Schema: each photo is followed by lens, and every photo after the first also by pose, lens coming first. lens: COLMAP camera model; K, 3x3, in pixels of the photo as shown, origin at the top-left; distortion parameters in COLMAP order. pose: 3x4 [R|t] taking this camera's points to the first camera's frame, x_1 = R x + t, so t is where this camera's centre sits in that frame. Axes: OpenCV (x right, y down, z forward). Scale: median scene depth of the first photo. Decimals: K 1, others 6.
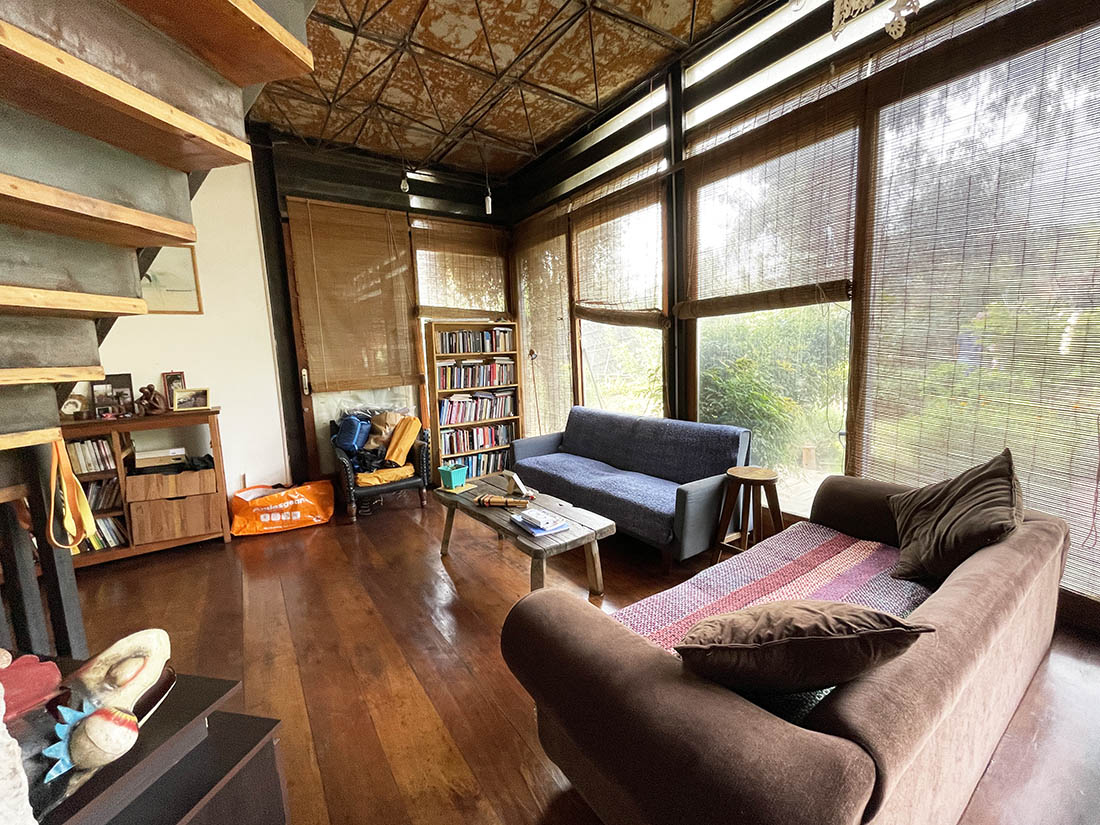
lens RADIAL K [[458.3, 0, 550.0], [0, 458.3, 412.5], [0, 0, 1]] dist [0.001258, 0.000084]
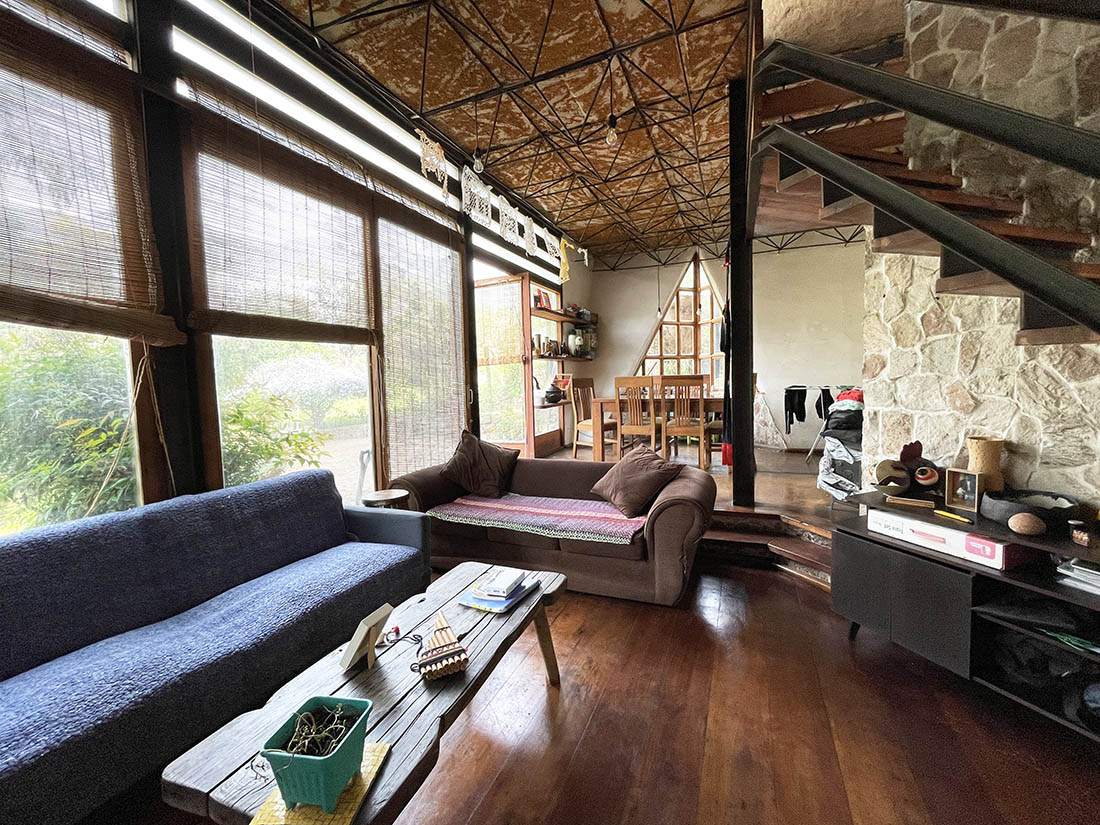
lens RADIAL K [[449.3, 0, 547.5], [0, 449.3, 407.8], [0, 0, 1]] dist [-0.000294, 0.000048]
pose [[-0.527059, 0.012916, 0.849731, -0.415654], [0.169225, 0.981455, 0.090046, -0.061152], [-0.832810, 0.191255, -0.519471, 0.773889]]
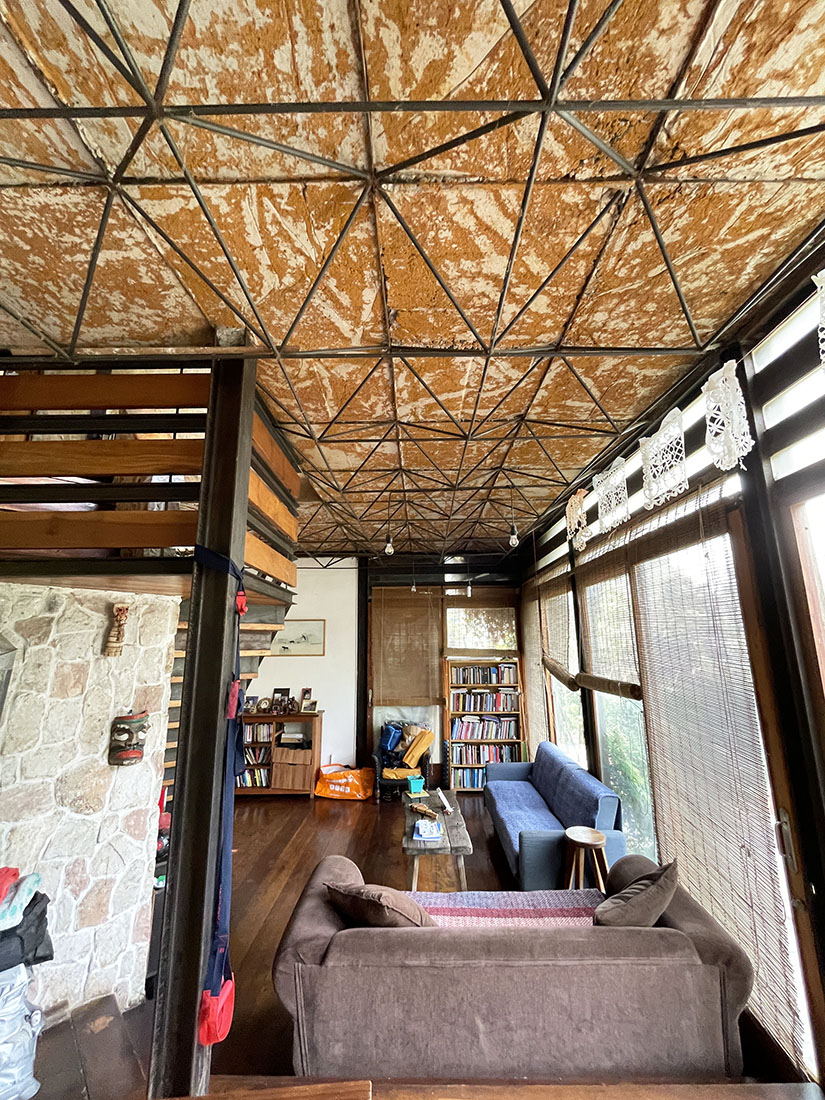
lens RADIAL K [[449.3, 0, 414.3], [0, 449.3, 549.2], [0, 0, 1]] dist [-0.000294, 0.000048]
pose [[0.814875, -0.083763, -0.573552, 0.532627], [-0.100853, 0.953921, -0.282600, -0.136222], [0.570795, 0.288128, 0.768879, -0.260199]]
